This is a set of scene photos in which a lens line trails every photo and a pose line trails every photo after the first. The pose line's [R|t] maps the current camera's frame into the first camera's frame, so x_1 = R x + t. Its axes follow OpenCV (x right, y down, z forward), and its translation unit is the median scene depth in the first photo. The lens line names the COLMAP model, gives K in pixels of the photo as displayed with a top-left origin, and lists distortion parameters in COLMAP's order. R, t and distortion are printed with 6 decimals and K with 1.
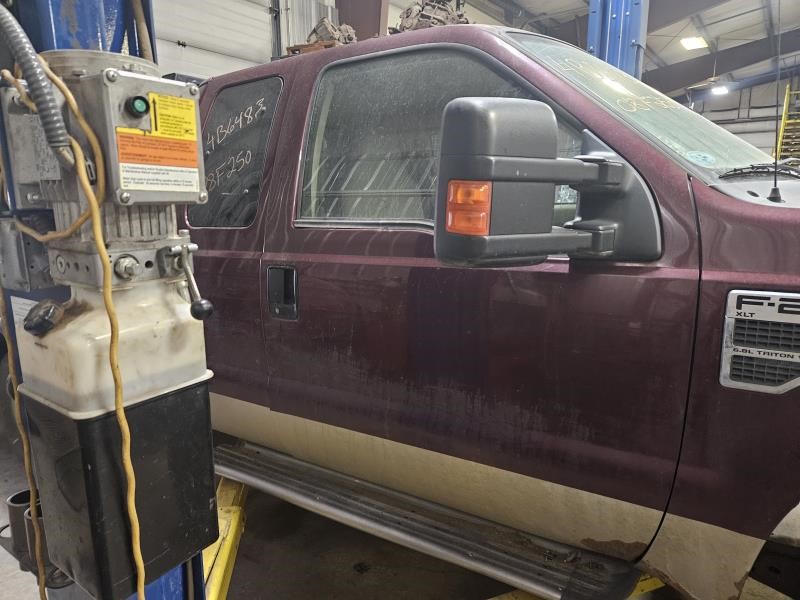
lens RADIAL K [[524.2, 0, 395.3], [0, 524.2, 304.2], [0, 0, 1]] dist [0.053323, -0.040566]
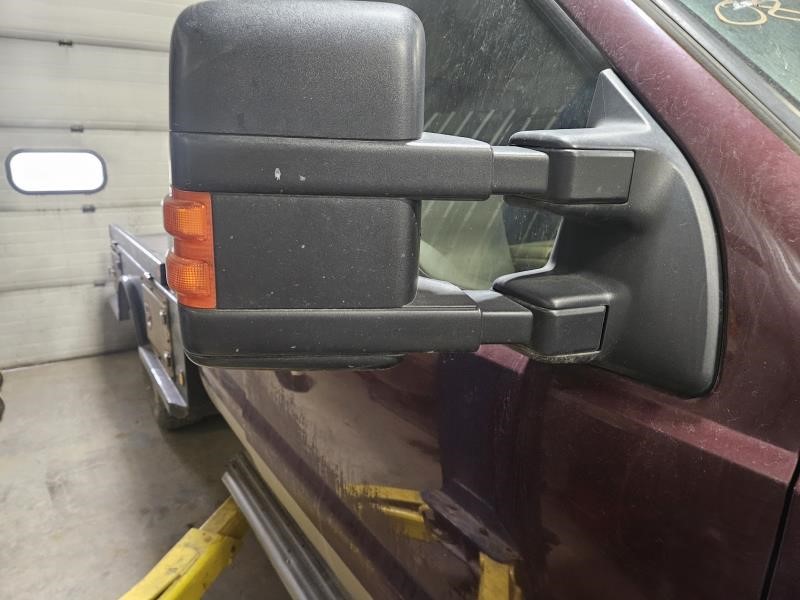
lens RADIAL K [[524.2, 0, 395.3], [0, 524.2, 304.2], [0, 0, 1]] dist [0.053323, -0.040566]
pose [[0.908524, 0.125161, -0.398645, 0.439905], [-0.104177, 0.991804, 0.073970, -0.160392], [0.404636, -0.025674, 0.914117, 0.552606]]
